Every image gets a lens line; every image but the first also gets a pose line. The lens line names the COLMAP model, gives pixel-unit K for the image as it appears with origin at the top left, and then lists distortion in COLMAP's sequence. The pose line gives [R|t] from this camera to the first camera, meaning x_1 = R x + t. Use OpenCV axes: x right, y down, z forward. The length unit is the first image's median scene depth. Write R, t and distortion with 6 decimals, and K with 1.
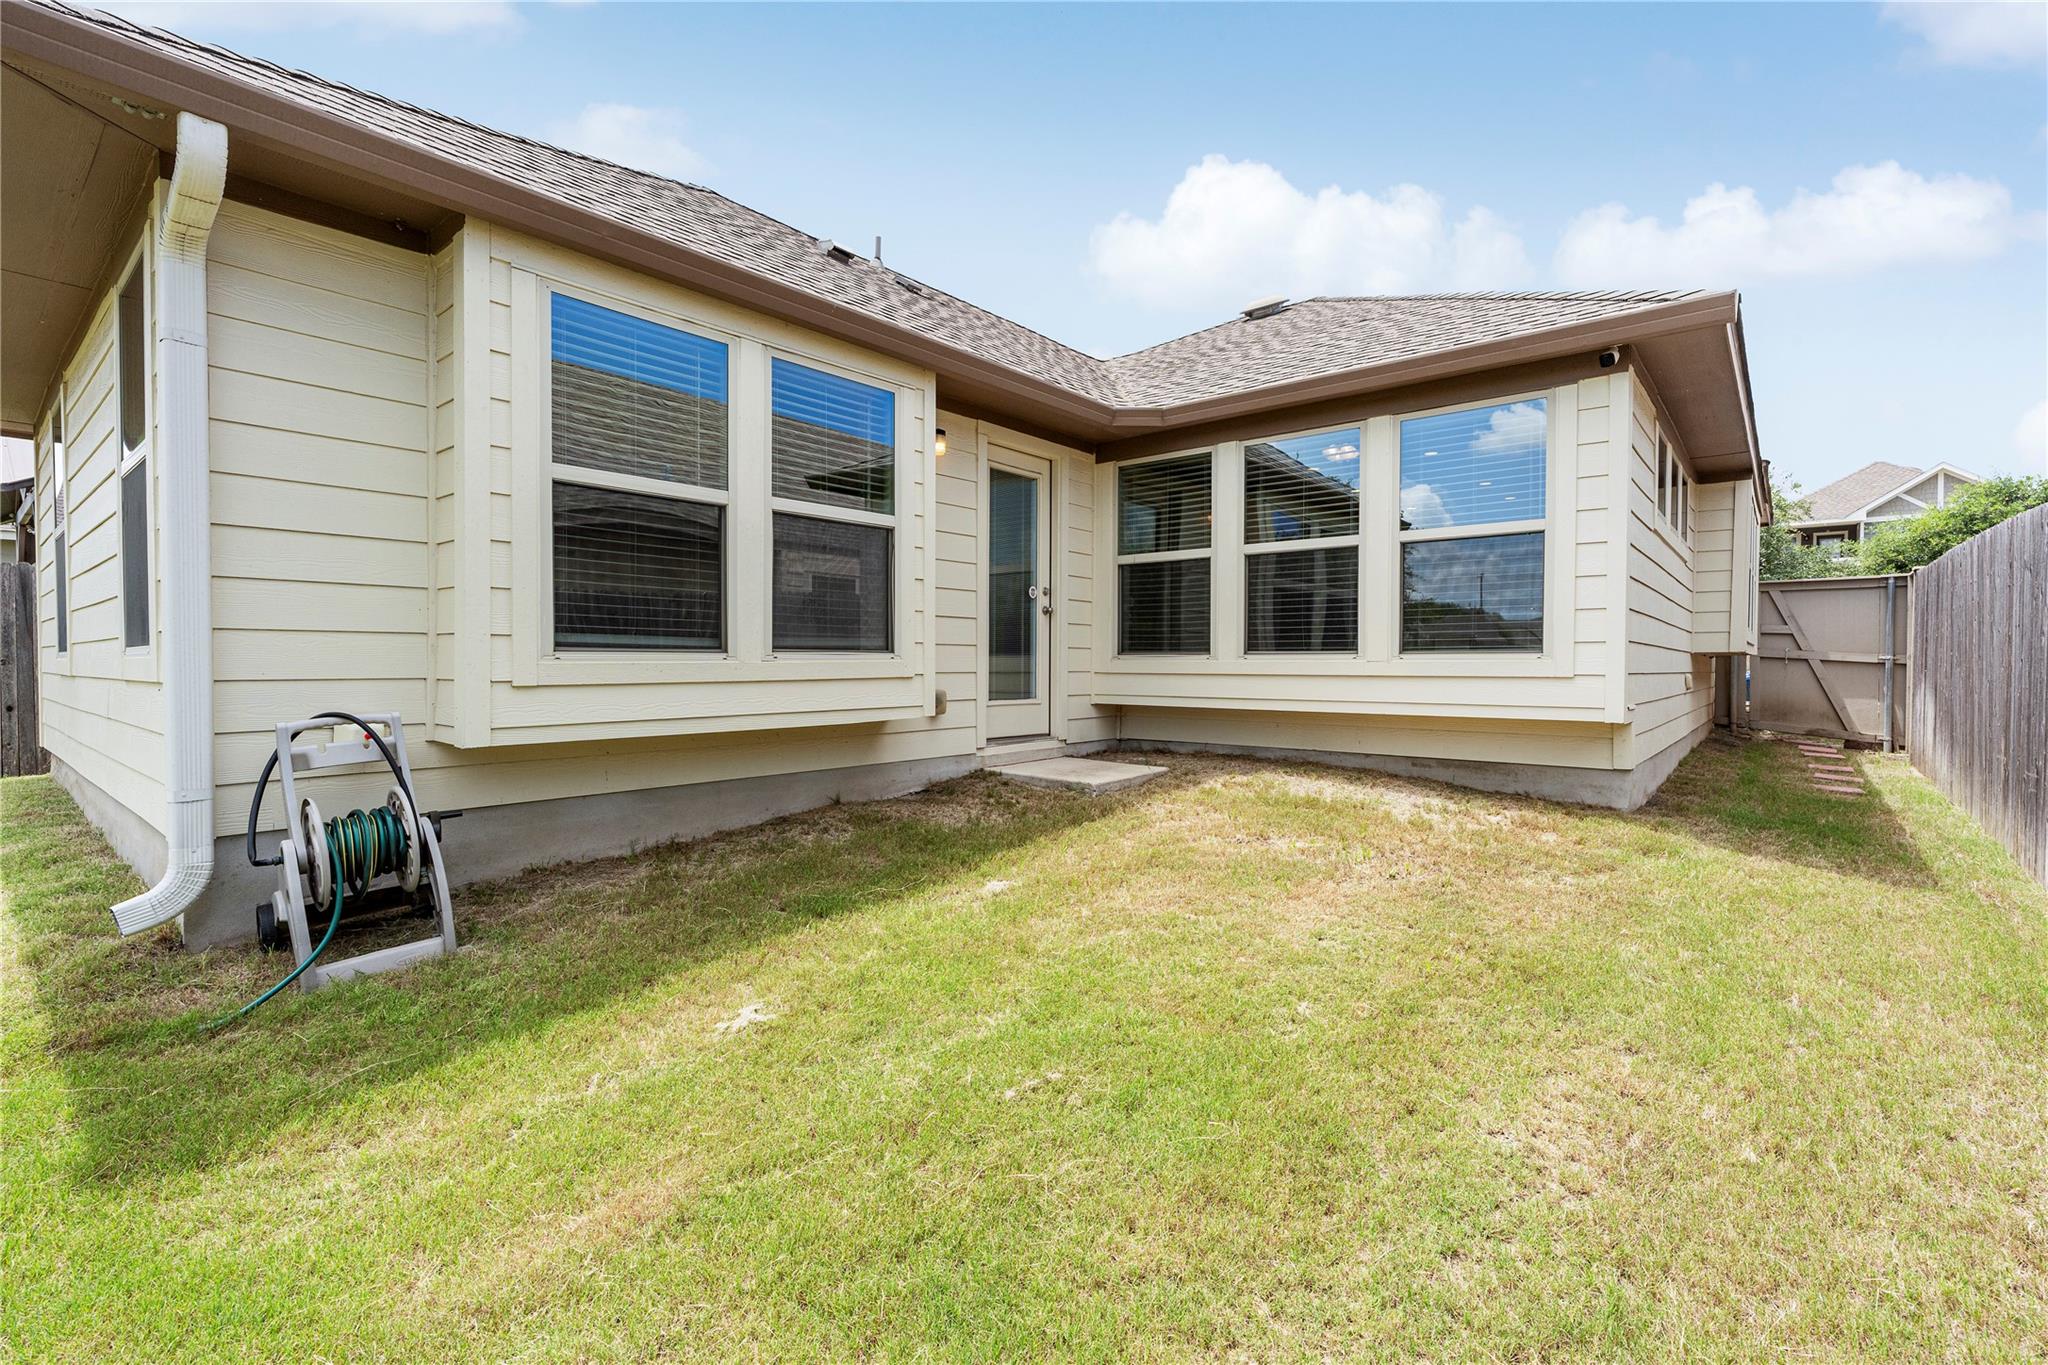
lens RADIAL K [[930.8, 0, 1021.4], [0, 930.8, 680.6], [0, 0, 1]] dist [-0.004618, 0.000454]
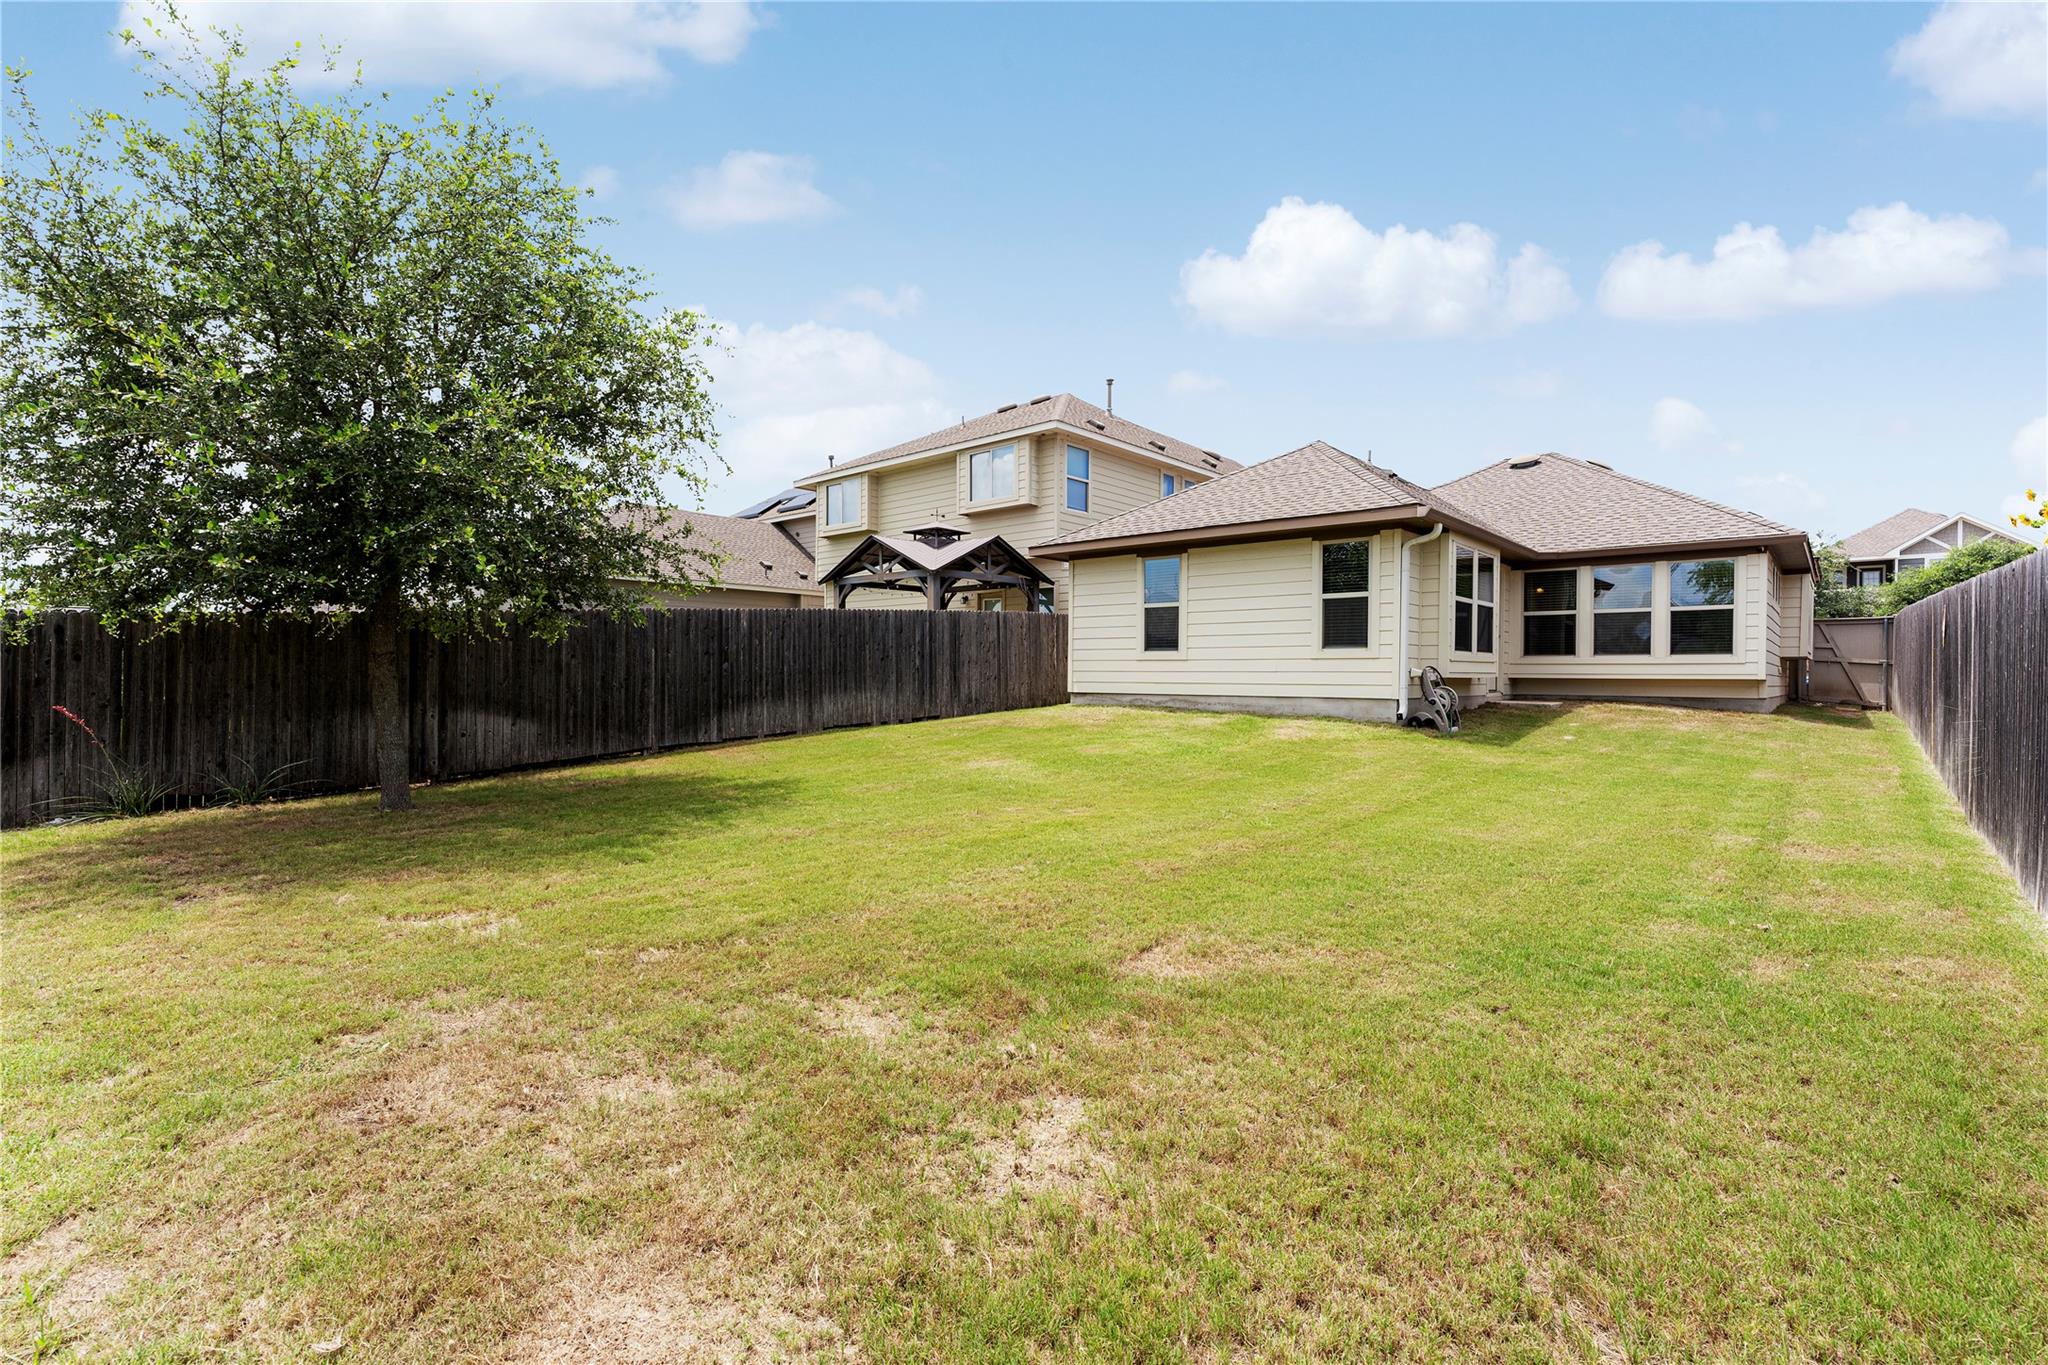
lens RADIAL K [[954.5, 0, 1033.8], [0, 954.5, 664.9], [0, 0, 1]] dist [0.004621, 0.001214]
pose [[0.999928, -0.004504, 0.011130, -0.121674], [0.004586, 0.999962, -0.007352, 0.000966], [-0.011096, 0.007403, 0.999911, -0.142388]]
